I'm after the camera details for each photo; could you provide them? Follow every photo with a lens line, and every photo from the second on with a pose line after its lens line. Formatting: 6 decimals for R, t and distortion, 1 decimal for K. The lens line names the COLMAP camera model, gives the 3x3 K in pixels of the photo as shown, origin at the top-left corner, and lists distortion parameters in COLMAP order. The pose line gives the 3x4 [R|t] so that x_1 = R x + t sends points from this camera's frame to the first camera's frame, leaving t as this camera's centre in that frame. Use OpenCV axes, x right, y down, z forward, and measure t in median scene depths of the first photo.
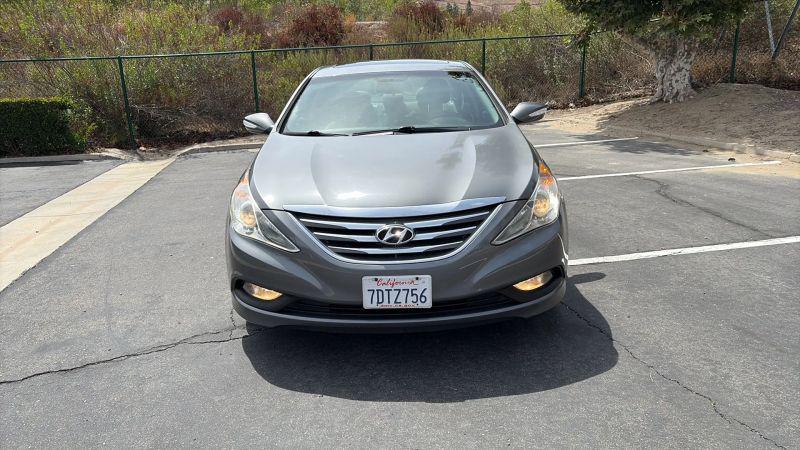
lens RADIAL K [[578.7, 0, 395.5], [0, 578.7, 225.0], [0, 0, 1]] dist [0.048873, -0.049942]
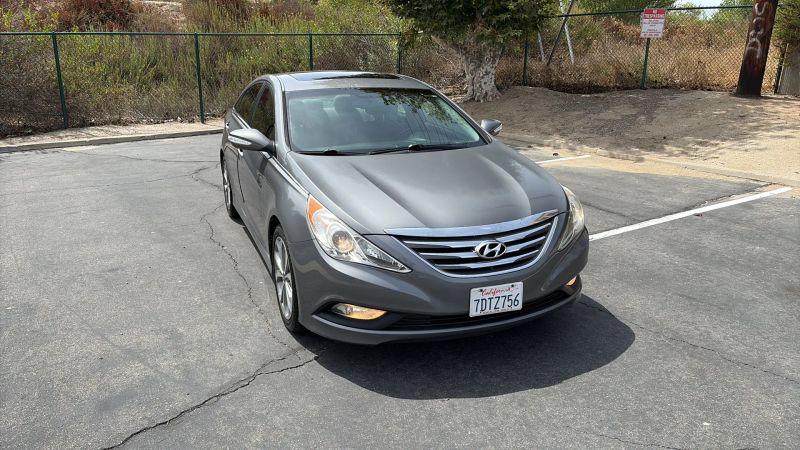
lens RADIAL K [[578.0, 0, 400.0], [0, 578.0, 225.0], [0, 0, 1]] dist [0.046509, -0.043192]
pose [[0.923469, -0.067155, 0.377749, -0.433002], [0.057954, 0.997681, 0.035686, -0.060392], [-0.379270, -0.011063, 0.925220, 0.005413]]
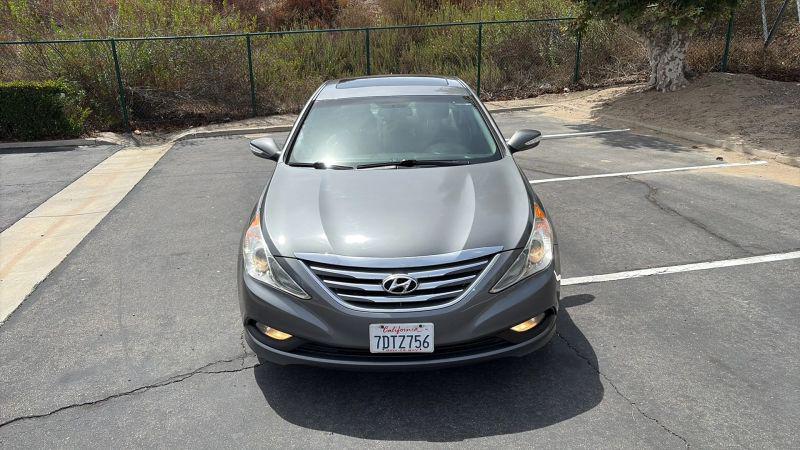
lens RADIAL K [[578.0, 0, 400.0], [0, 578.0, 225.0], [0, 0, 1]] dist [0.046509, -0.043192]
pose [[0.999788, 0.004712, 0.020034, -0.016627], [-0.005822, 0.998429, 0.055732, -0.111100], [-0.019740, -0.055837, 0.998245, -0.046207]]
